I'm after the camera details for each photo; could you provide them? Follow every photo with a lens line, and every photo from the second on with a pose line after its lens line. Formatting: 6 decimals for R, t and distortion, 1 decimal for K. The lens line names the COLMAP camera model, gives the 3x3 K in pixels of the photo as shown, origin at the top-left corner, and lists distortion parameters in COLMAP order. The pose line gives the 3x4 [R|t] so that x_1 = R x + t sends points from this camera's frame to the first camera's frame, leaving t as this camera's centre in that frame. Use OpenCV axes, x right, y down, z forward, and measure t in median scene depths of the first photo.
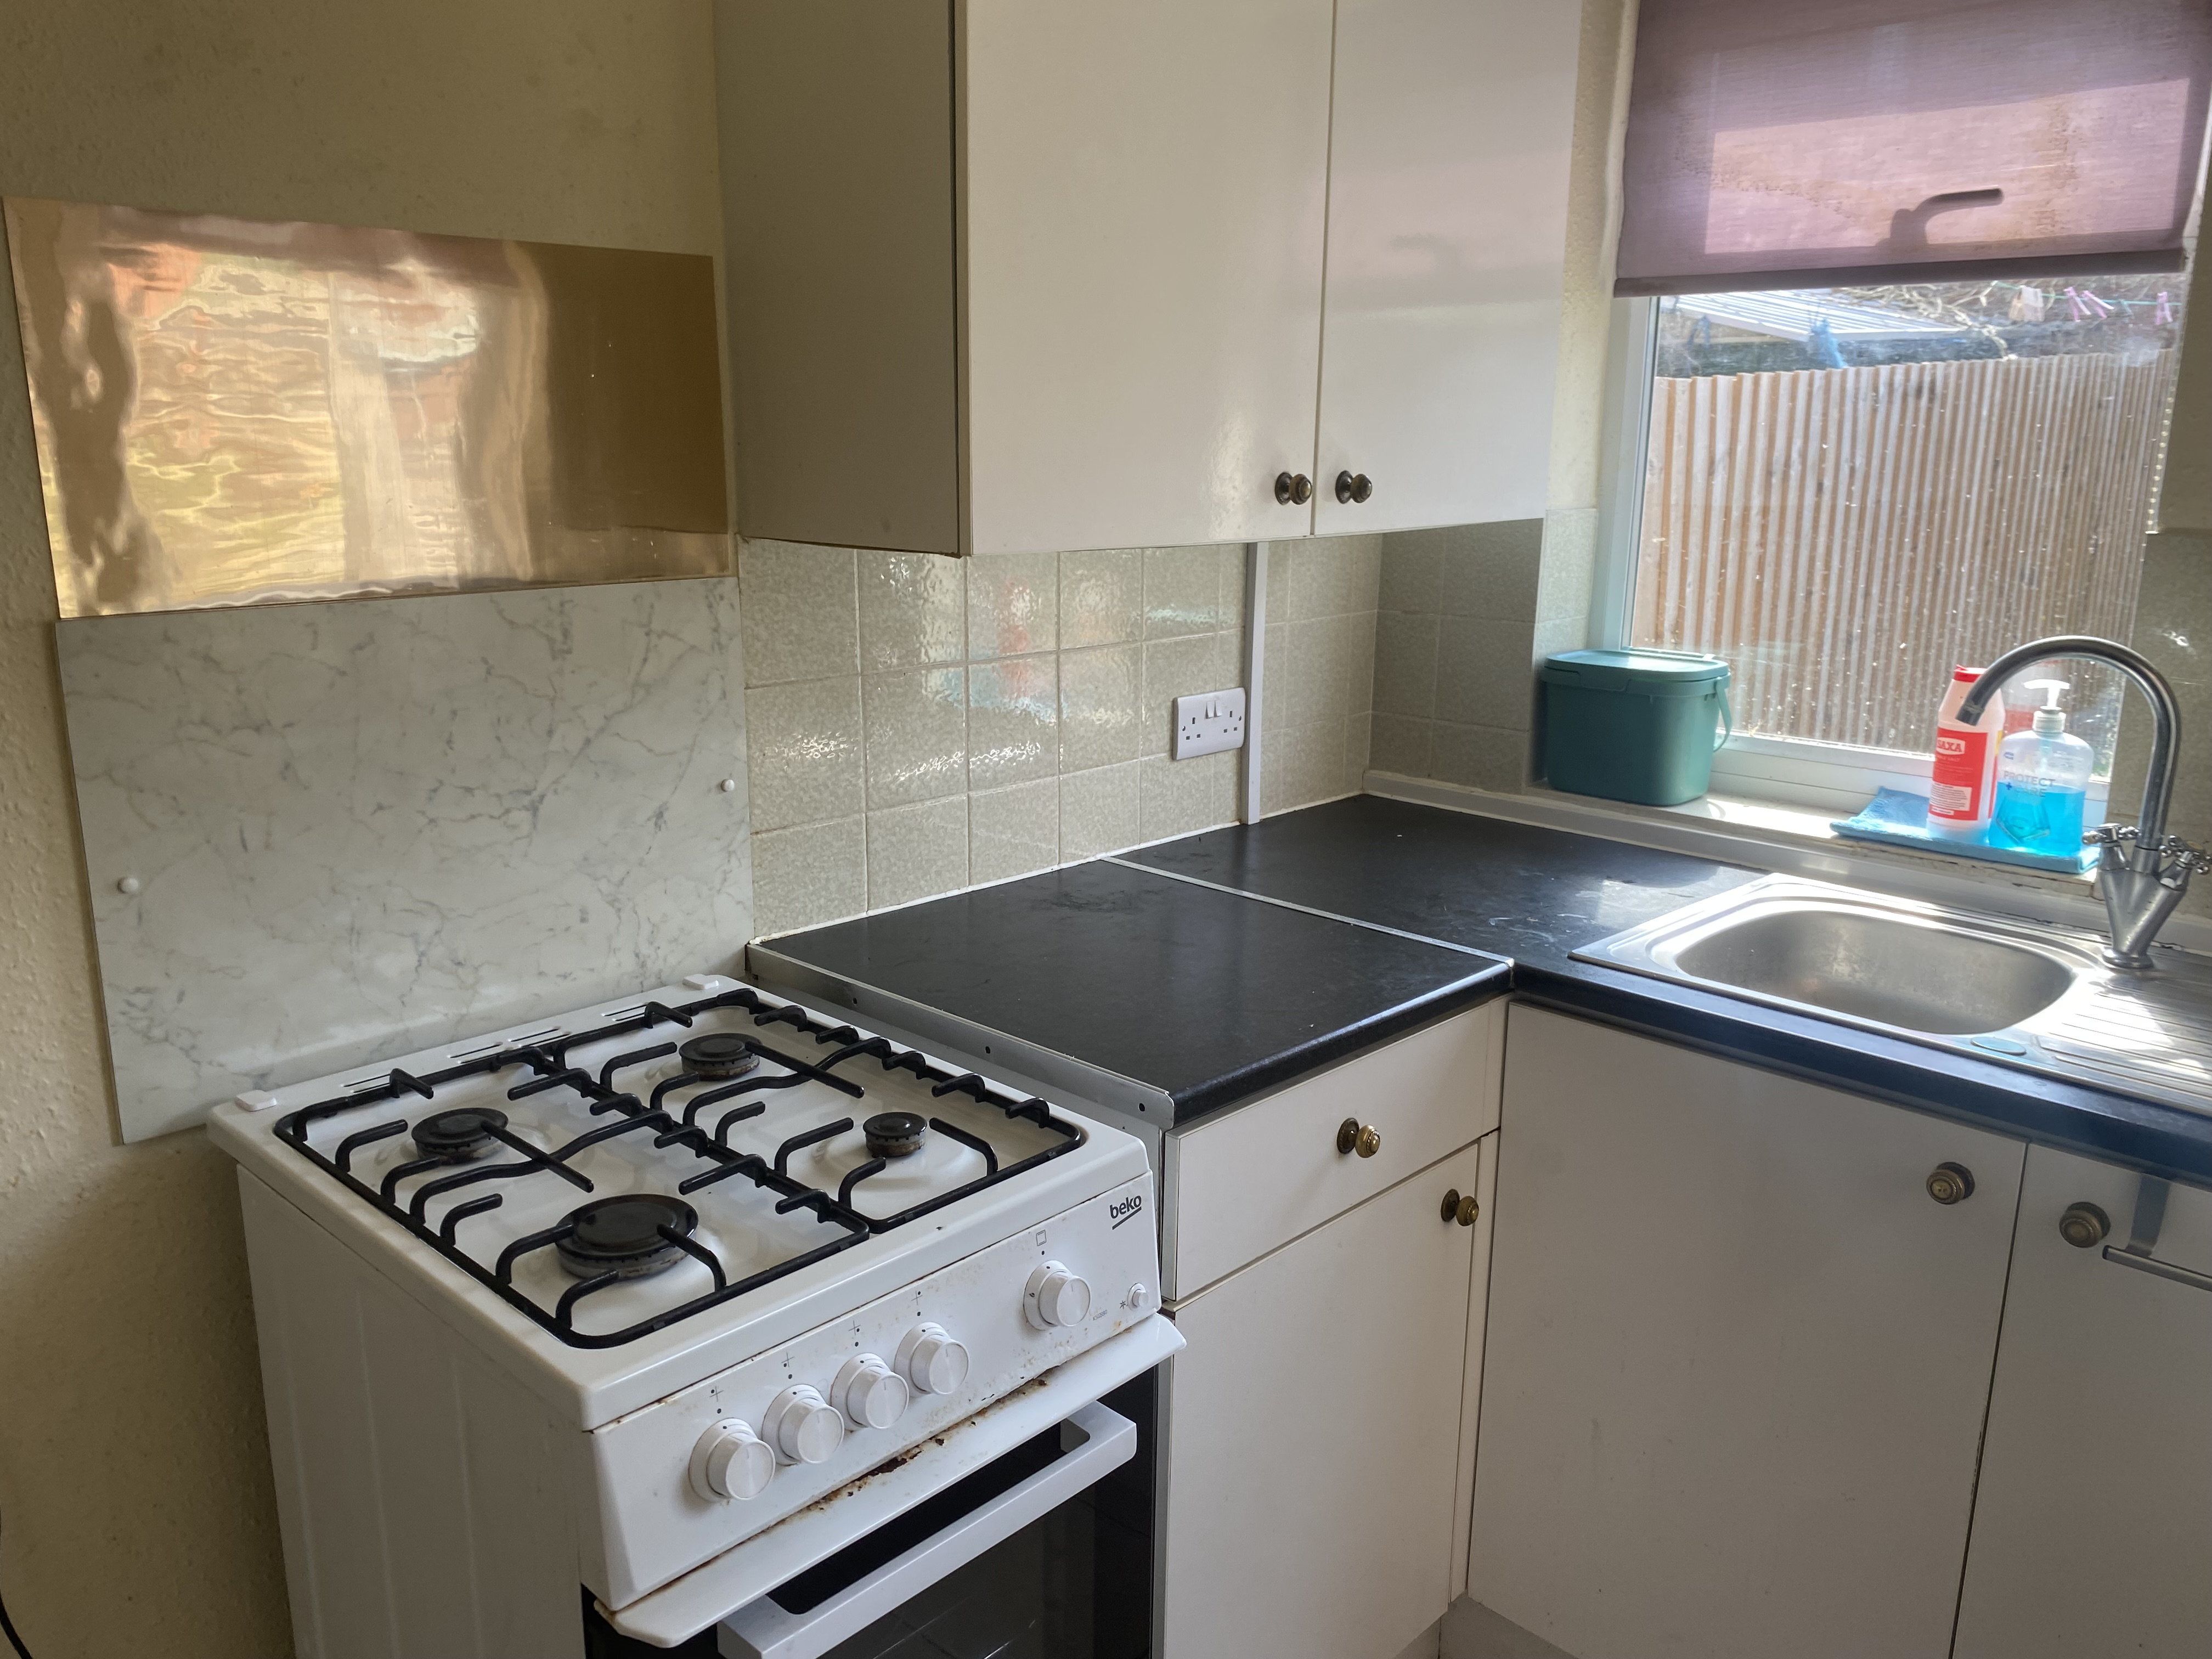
lens RADIAL K [[1679.4, 0, 1096.0], [0, 1679.4, 829.7], [0, 0, 1]] dist [0.006025, -0.011482]
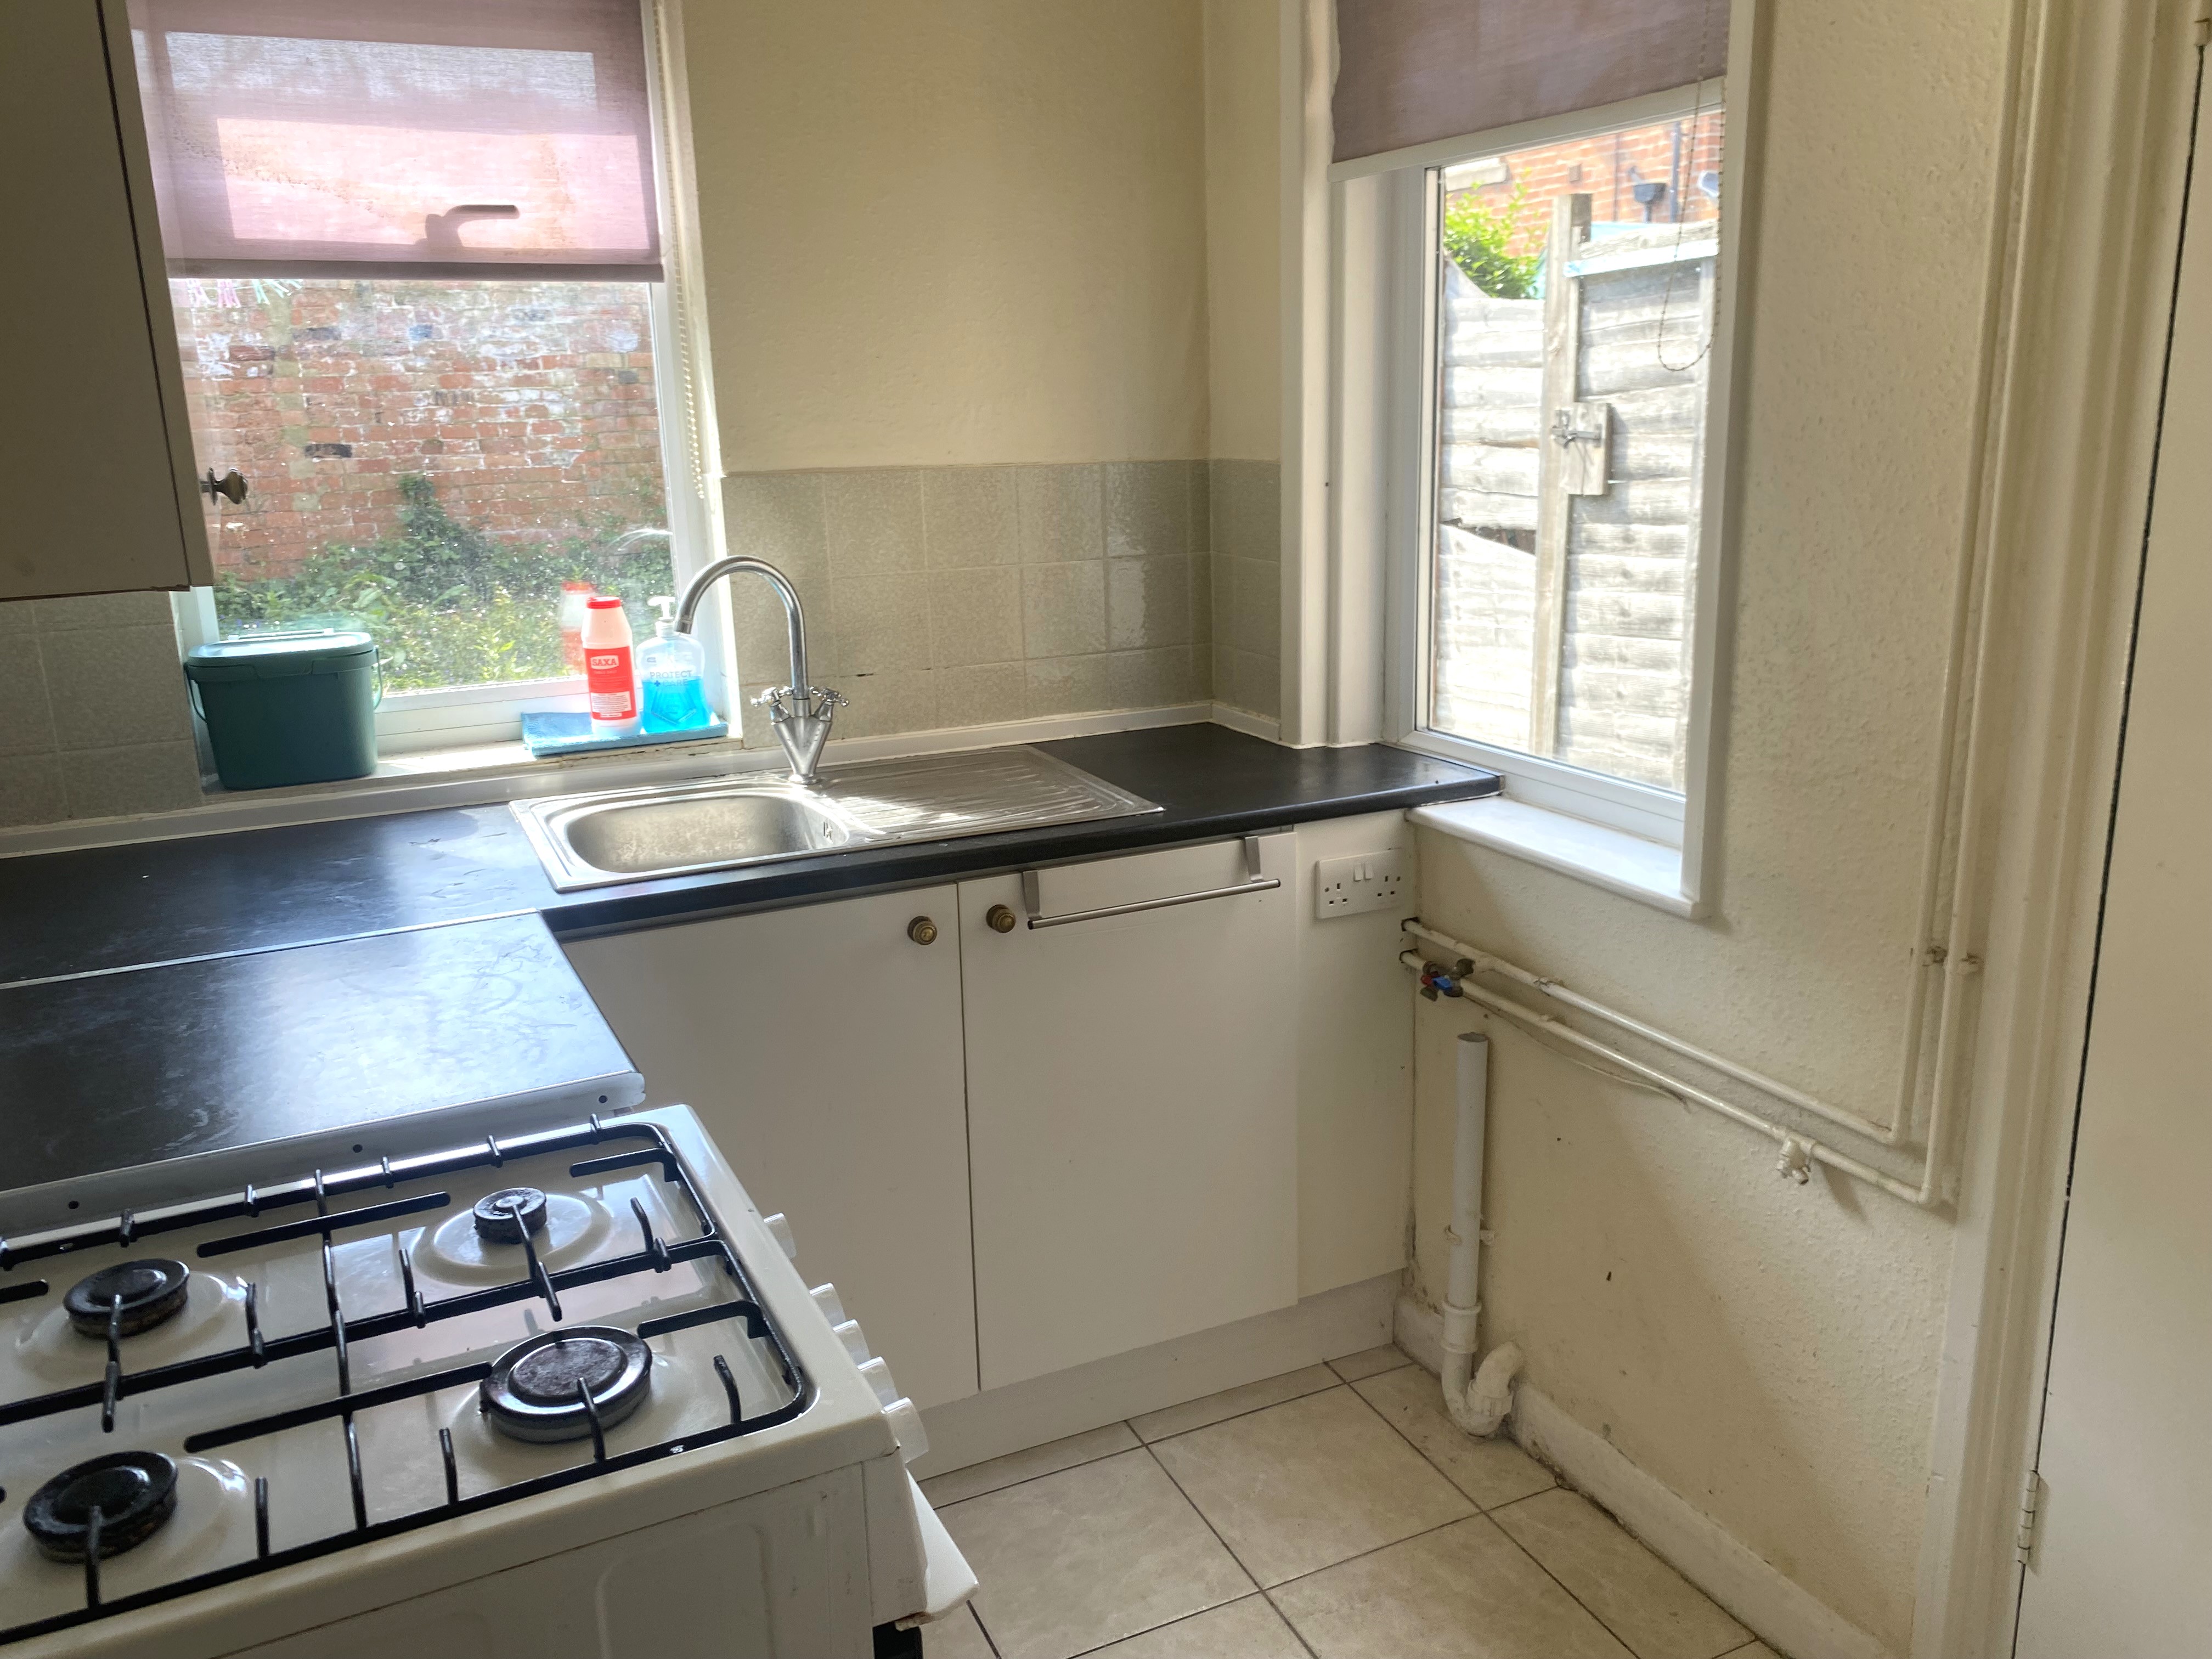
lens RADIAL K [[1679.4, 0, 1095.5], [0, 1679.4, 824.0], [0, 0, 1]] dist [0.006025, -0.011482]
pose [[0.334441, -0.252759, 0.907889, -0.516146], [0.241646, 0.954155, 0.176624, -0.066704], [-0.910909, 0.160318, 0.380187, 0.222092]]
